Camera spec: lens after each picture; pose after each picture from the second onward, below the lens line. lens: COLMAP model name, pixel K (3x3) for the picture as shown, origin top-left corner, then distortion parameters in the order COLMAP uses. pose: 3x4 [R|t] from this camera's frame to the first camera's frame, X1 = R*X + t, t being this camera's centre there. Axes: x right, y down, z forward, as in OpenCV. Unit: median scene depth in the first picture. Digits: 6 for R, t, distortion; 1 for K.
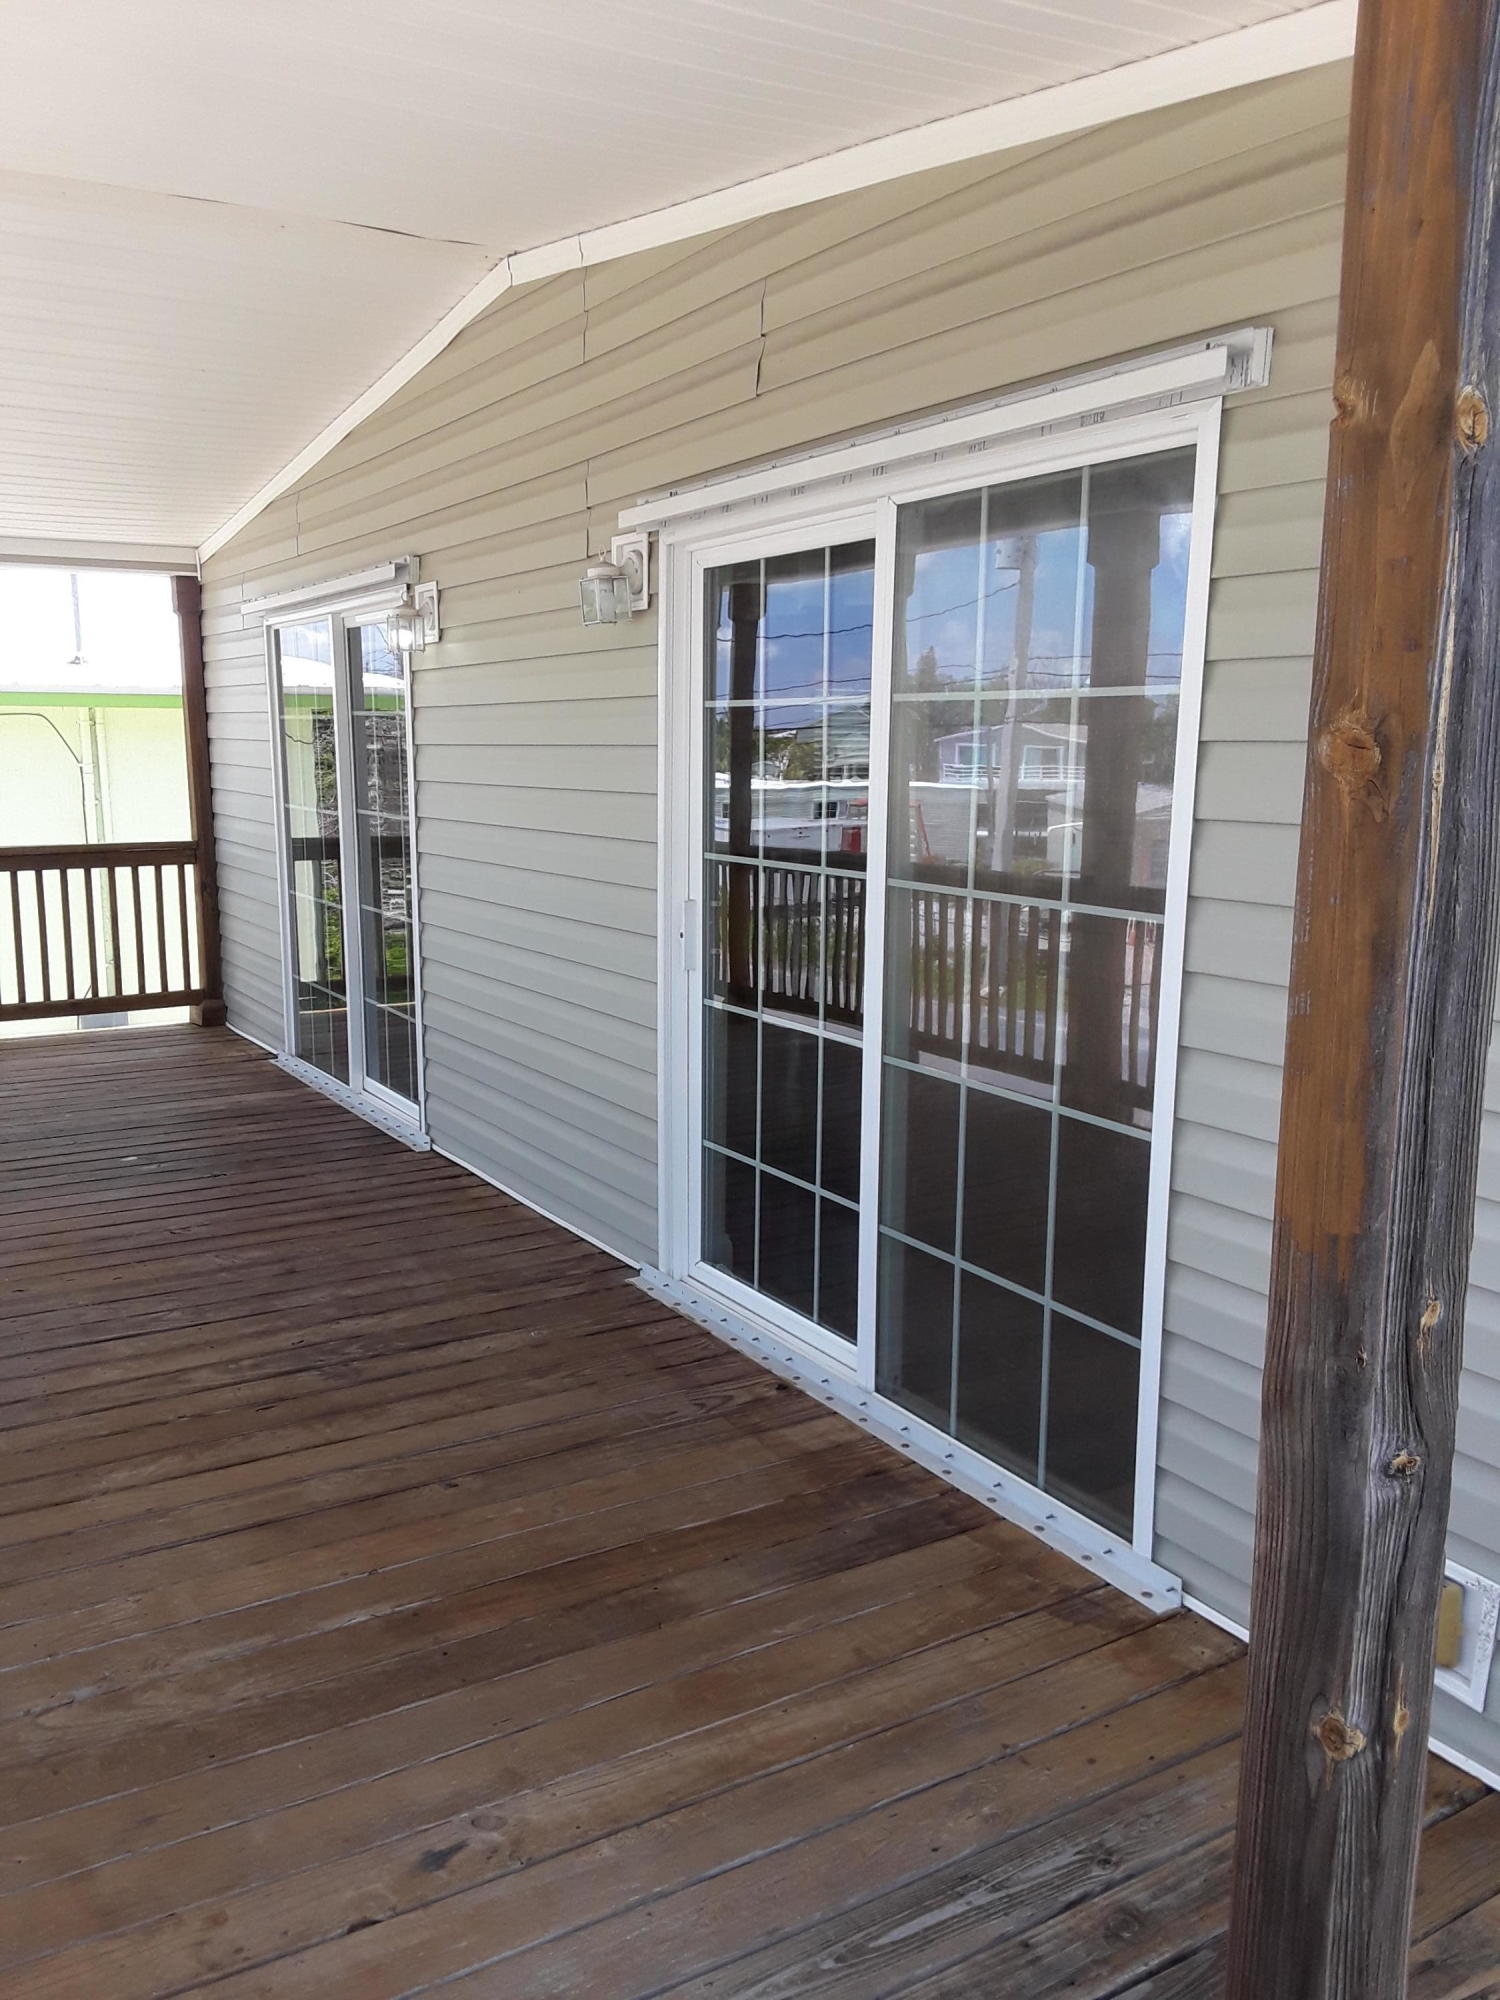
lens RADIAL K [[1624.2, 0, 704.7], [0, 1624.2, 1030.7], [0, 0, 1]] dist [0.109486, -0.194359]
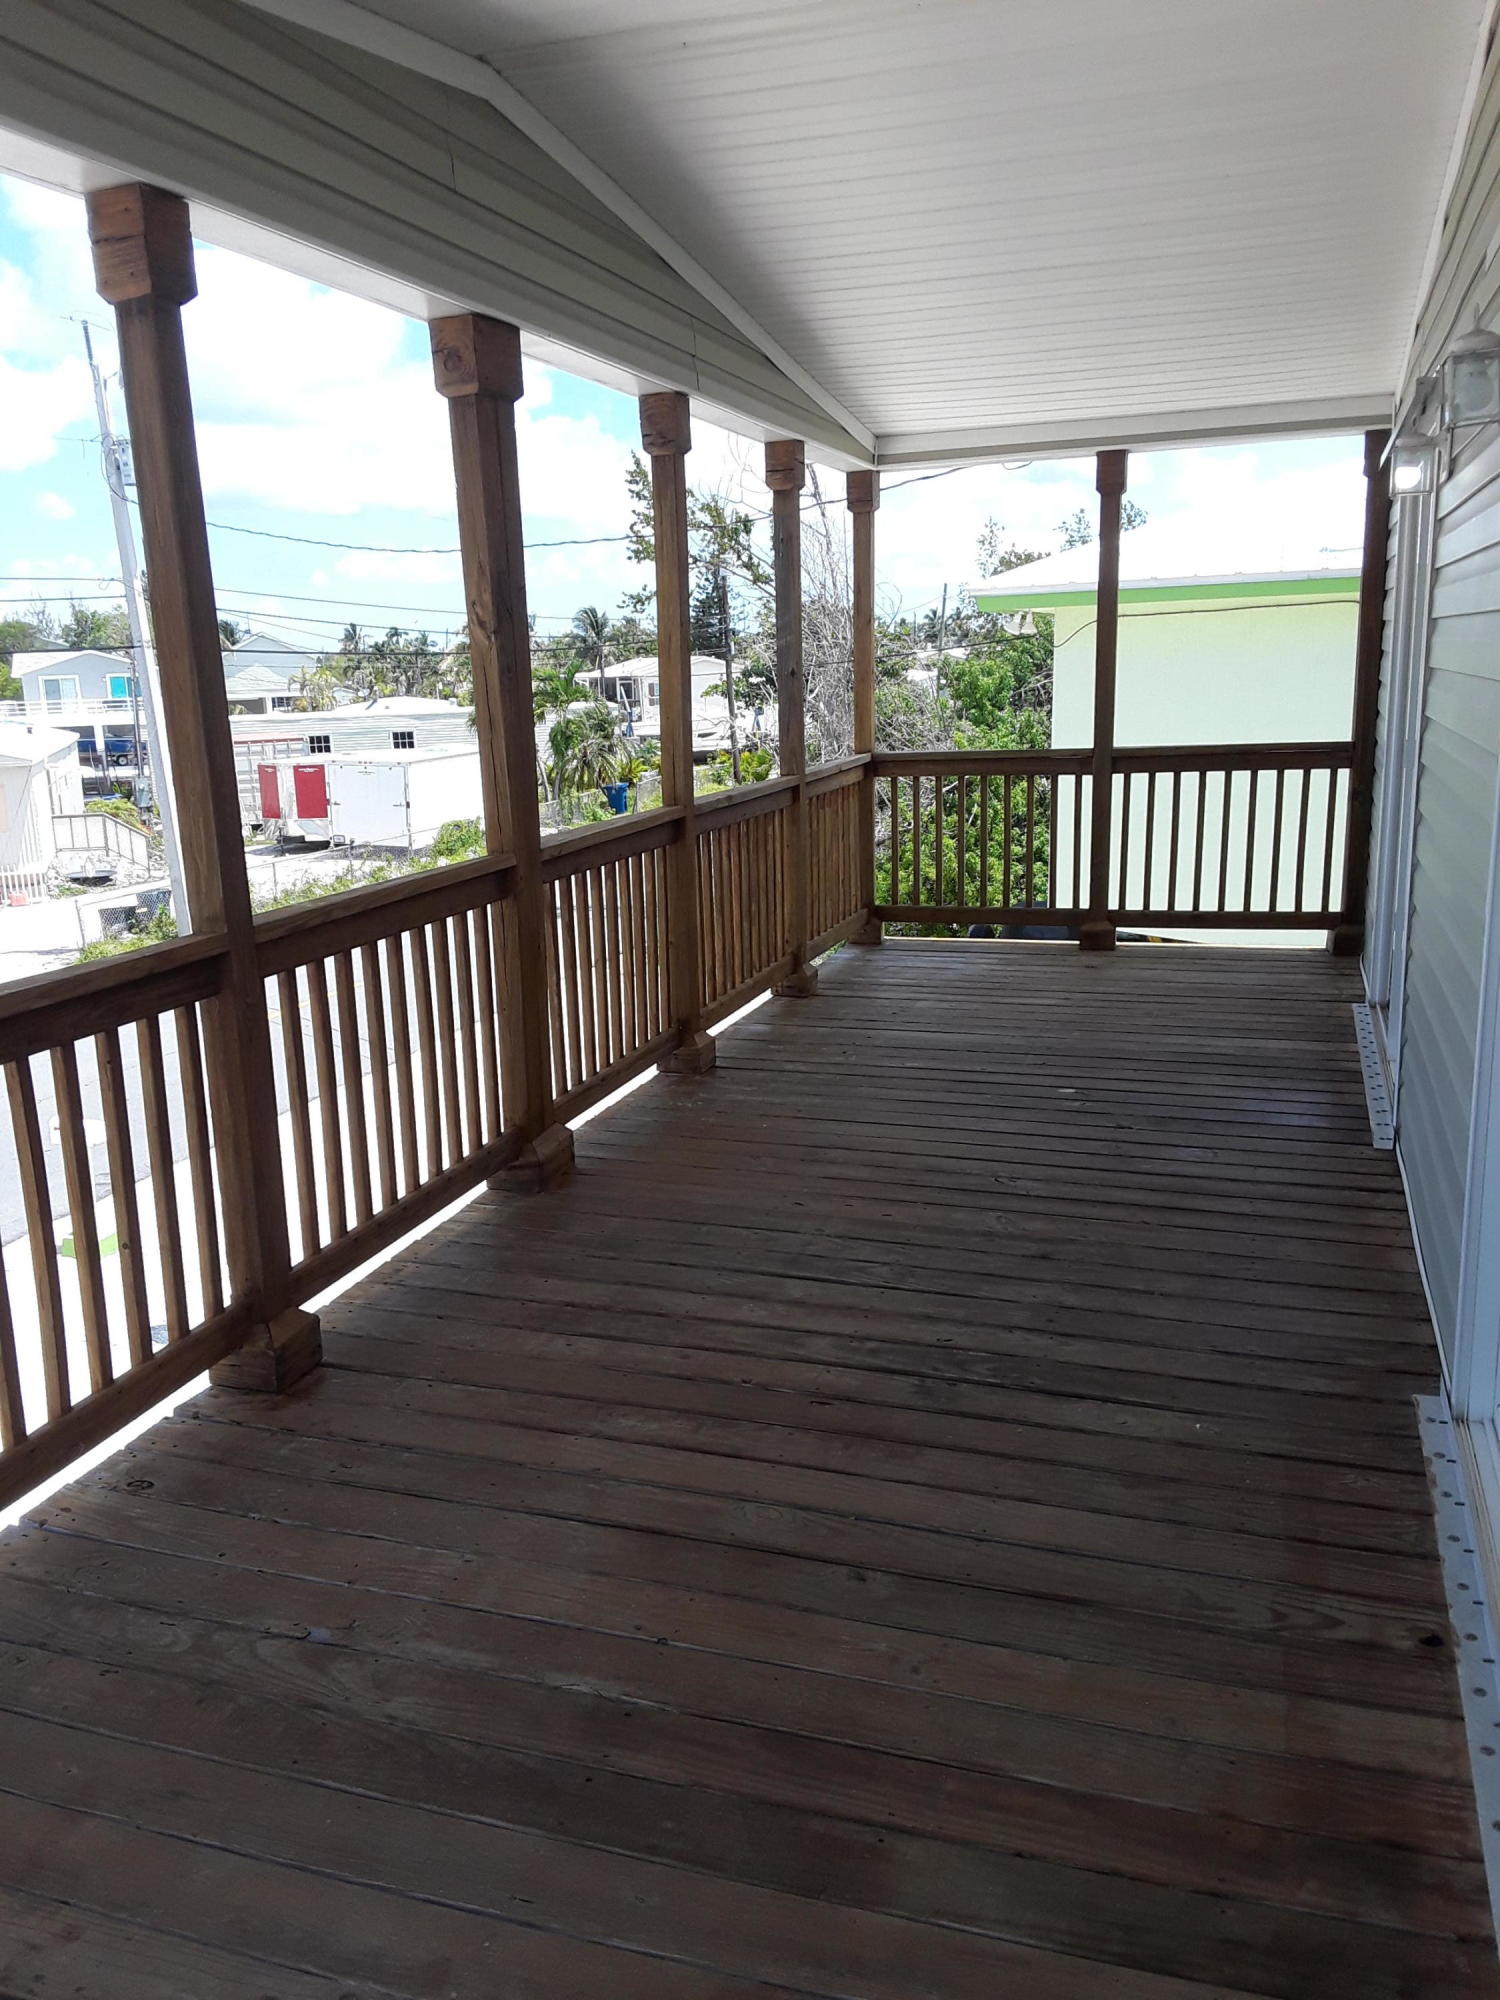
lens RADIAL K [[1624.2, 0, 704.7], [0, 1624.2, 1030.7], [0, 0, 1]] dist [0.109486, -0.194359]
pose [[0.644490, 0.150514, -0.749652, 0.271062], [-0.103025, 0.988587, 0.109914, -0.047311], [0.757640, 0.006395, 0.652642, 0.333403]]
